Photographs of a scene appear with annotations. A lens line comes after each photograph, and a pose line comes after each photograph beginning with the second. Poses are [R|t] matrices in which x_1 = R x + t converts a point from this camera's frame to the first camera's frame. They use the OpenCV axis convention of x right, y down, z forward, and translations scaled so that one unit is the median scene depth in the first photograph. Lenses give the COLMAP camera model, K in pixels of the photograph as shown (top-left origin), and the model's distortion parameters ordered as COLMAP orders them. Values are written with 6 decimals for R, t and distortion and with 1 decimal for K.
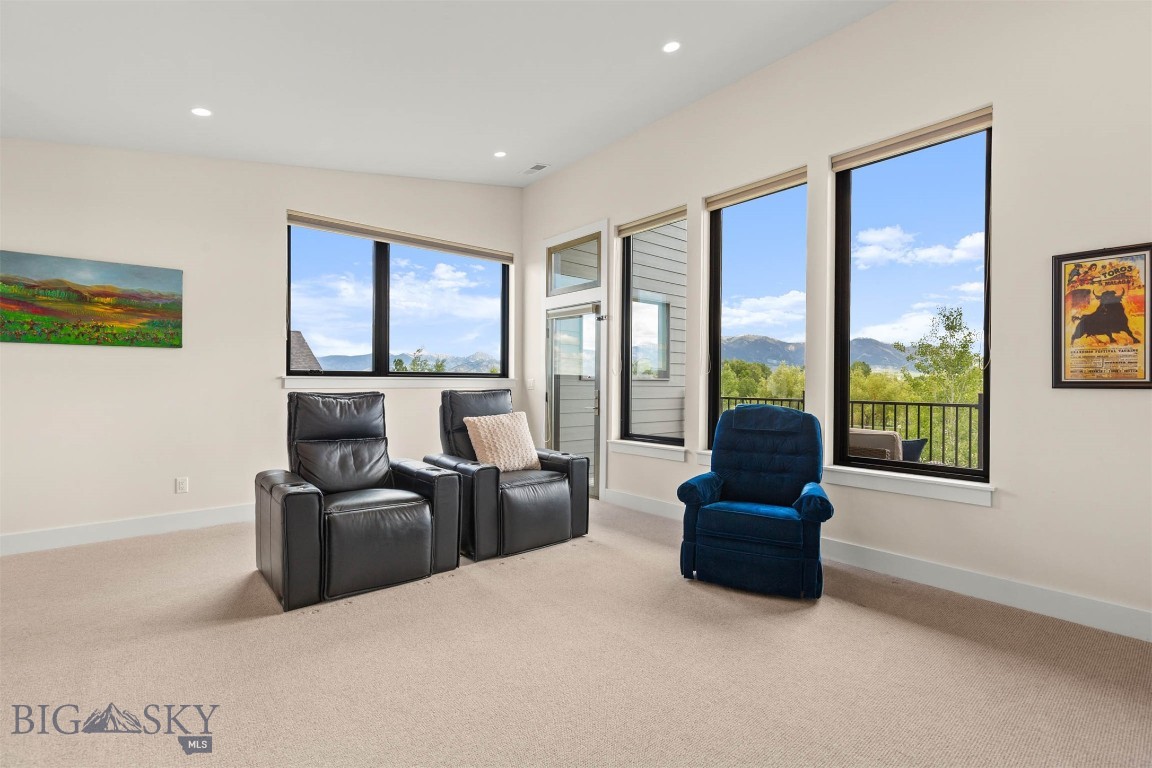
lens RADIAL K [[525.9, 0, 576.6], [0, 525.9, 387.9], [0, 0, 1]] dist [0.005968, -0.000798]
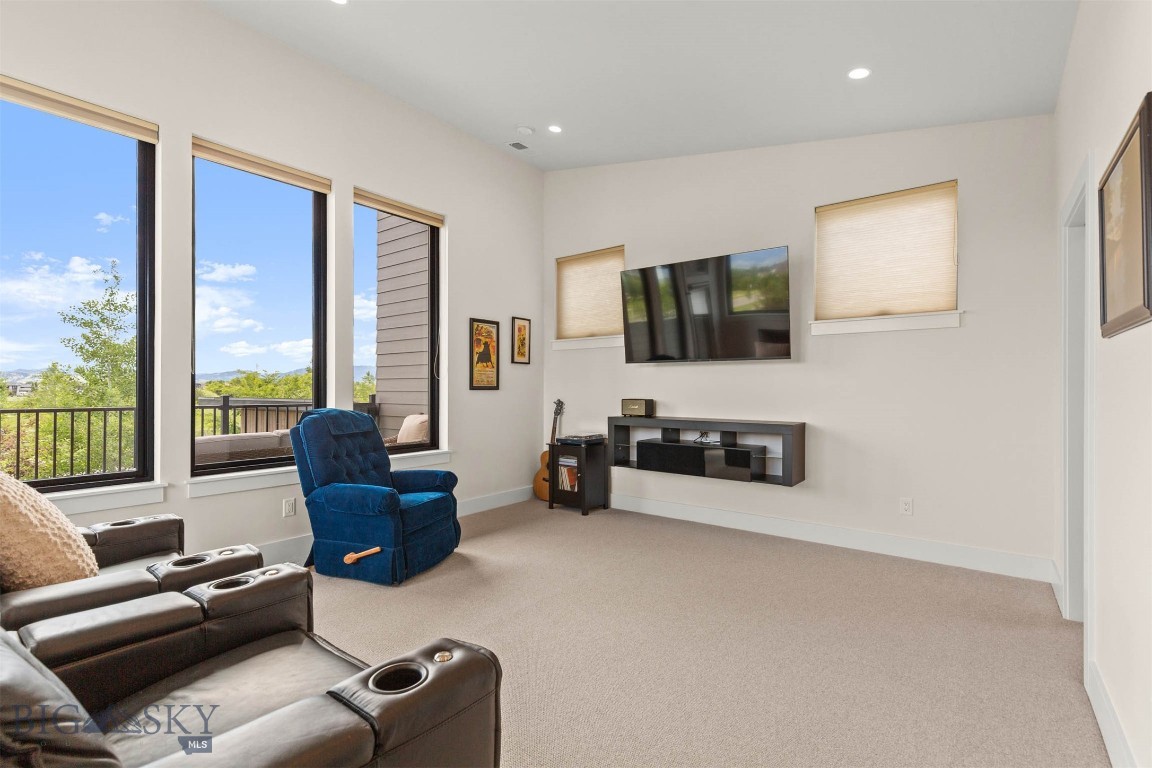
lens RADIAL K [[517.7, 0, 579.8], [0, 517.7, 392.8], [0, 0, 1]] dist [0.000989, -0.000210]
pose [[-0.210207, -0.009574, 0.977610, -0.926263], [0.004132, 0.999934, 0.010681, -0.007001], [-0.977648, 0.006285, -0.210153, 1.001479]]
